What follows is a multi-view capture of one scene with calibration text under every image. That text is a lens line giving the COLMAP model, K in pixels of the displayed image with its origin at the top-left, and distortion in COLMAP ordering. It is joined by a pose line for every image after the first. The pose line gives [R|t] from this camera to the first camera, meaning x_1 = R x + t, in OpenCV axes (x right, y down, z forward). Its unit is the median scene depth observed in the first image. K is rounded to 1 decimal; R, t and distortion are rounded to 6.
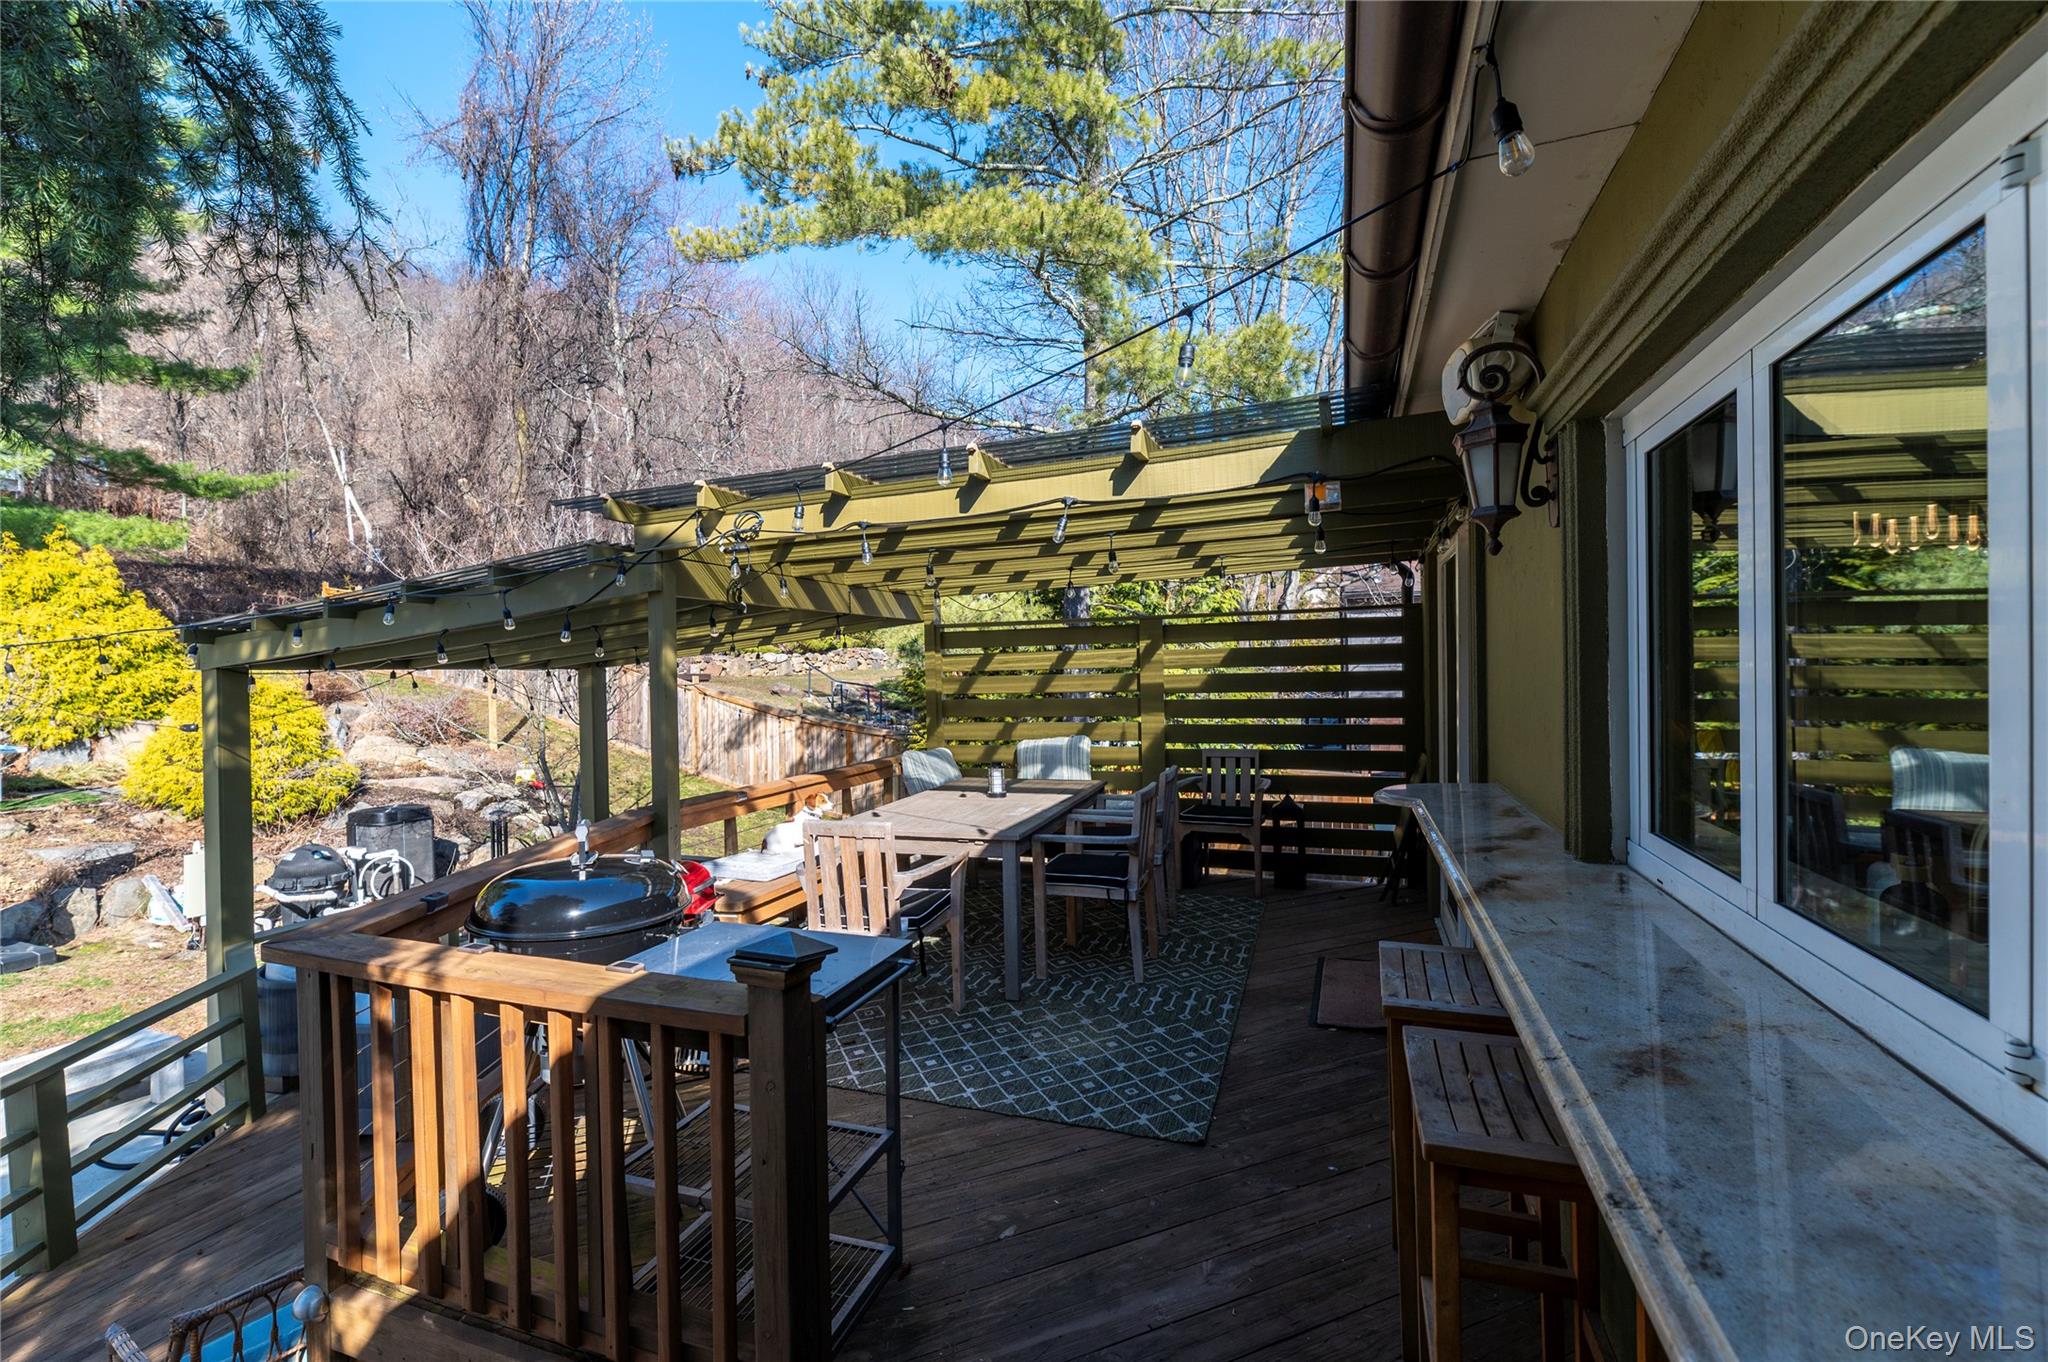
lens RADIAL K [[863.8, 0, 1019.5], [0, 863.8, 681.8], [0, 0, 1]] dist [-0.001435, -0.000088]
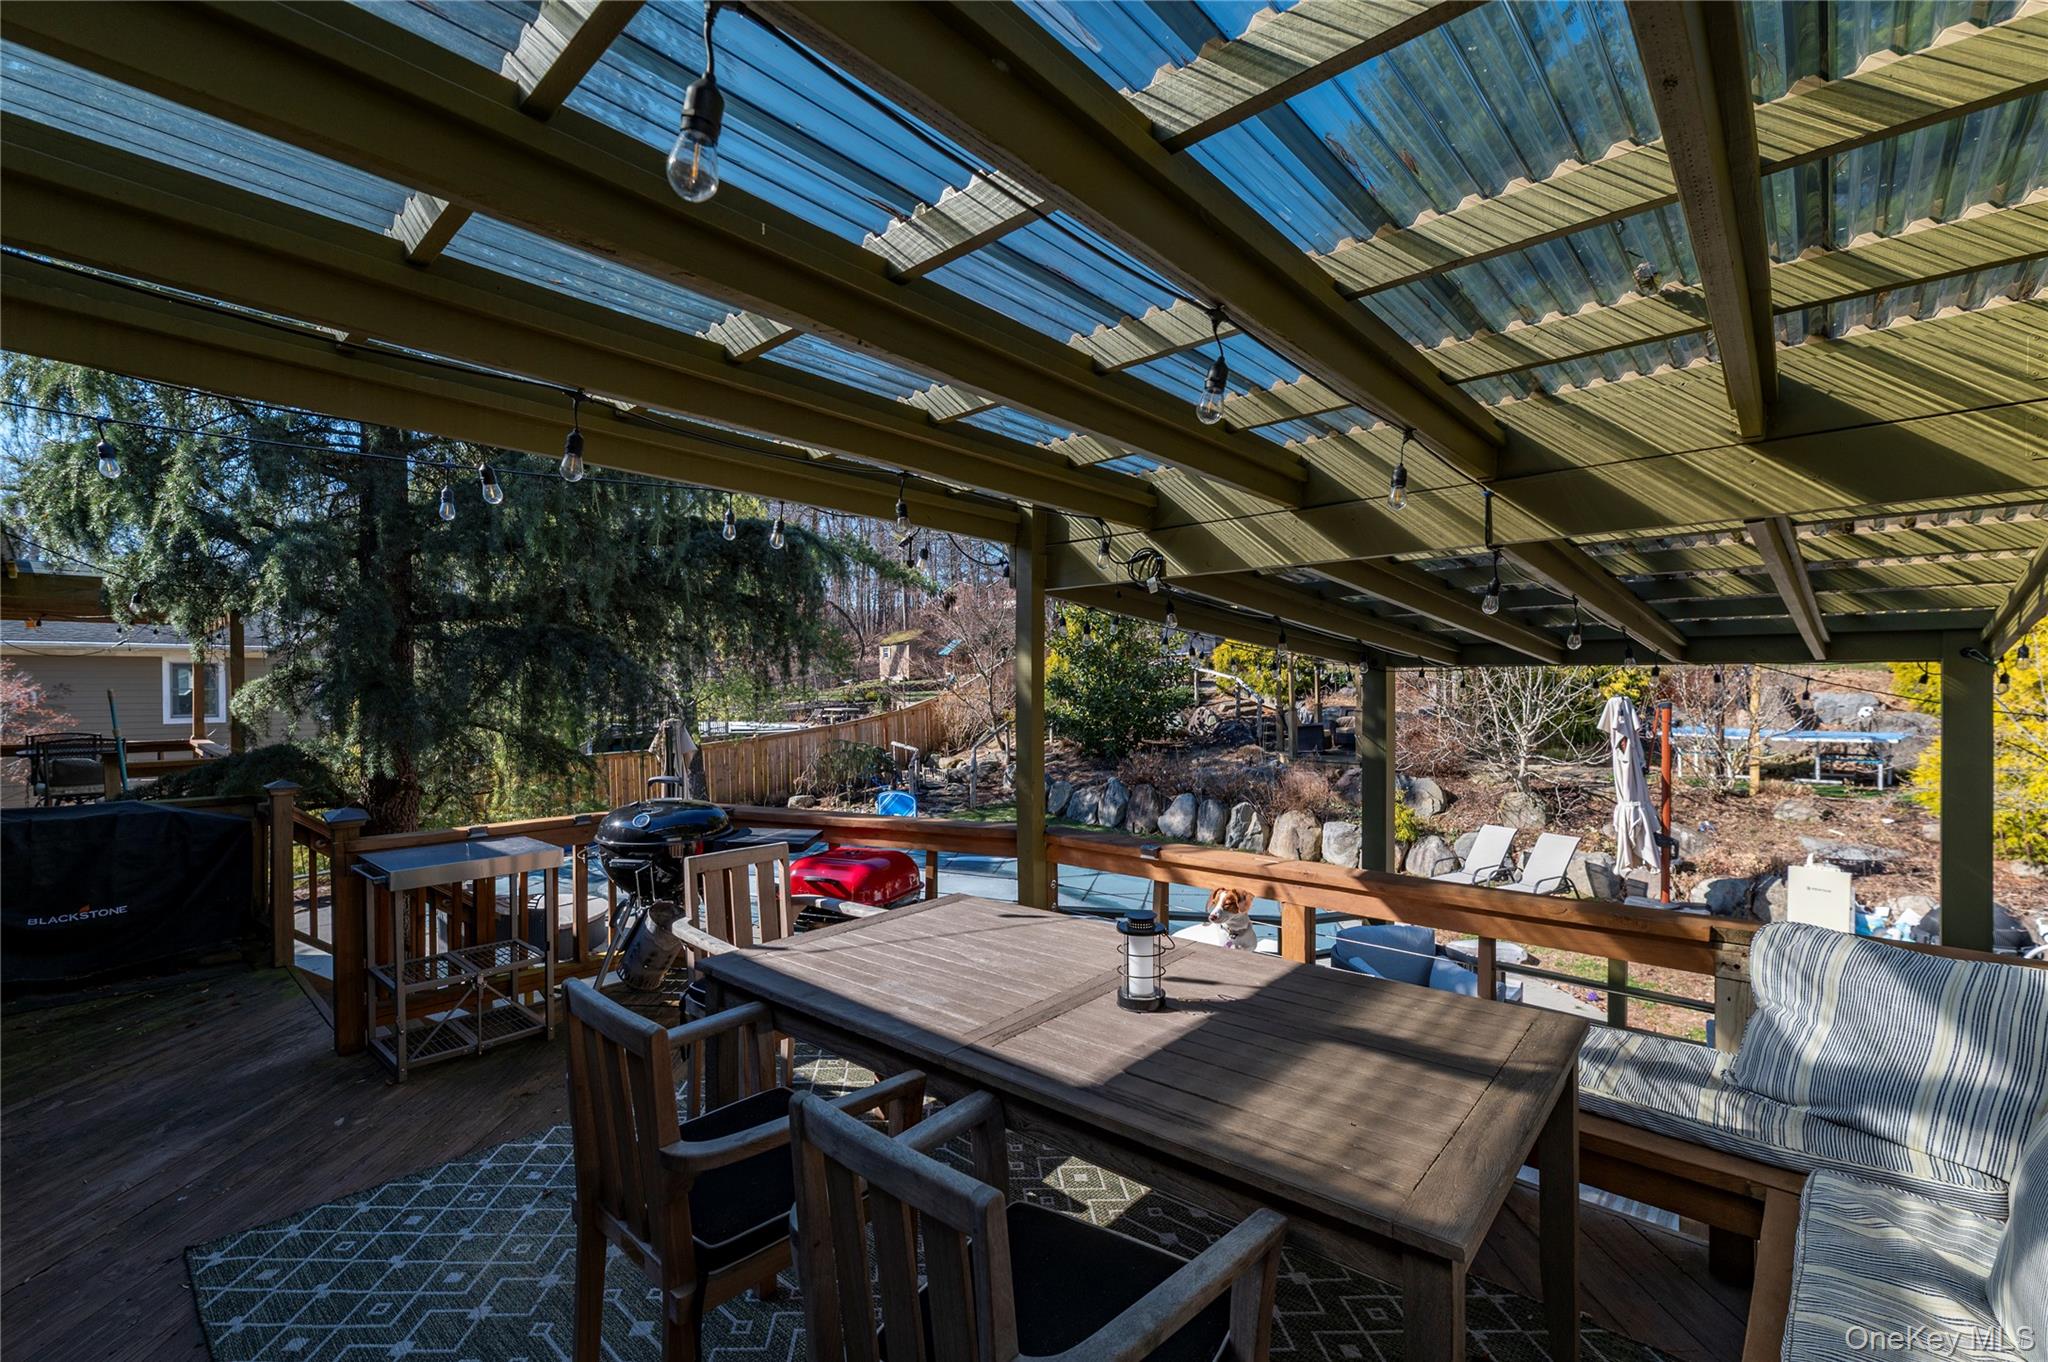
lens RADIAL K [[884.4, 0, 1020.4], [0, 884.4, 685.2], [0, 0, 1]] dist [0.000485, -0.001311]
pose [[-0.377513, 0.024411, -0.925682, 0.589384], [0.000238, 0.999655, 0.026265, -0.036210], [0.926004, 0.009695, -0.377389, 1.771940]]
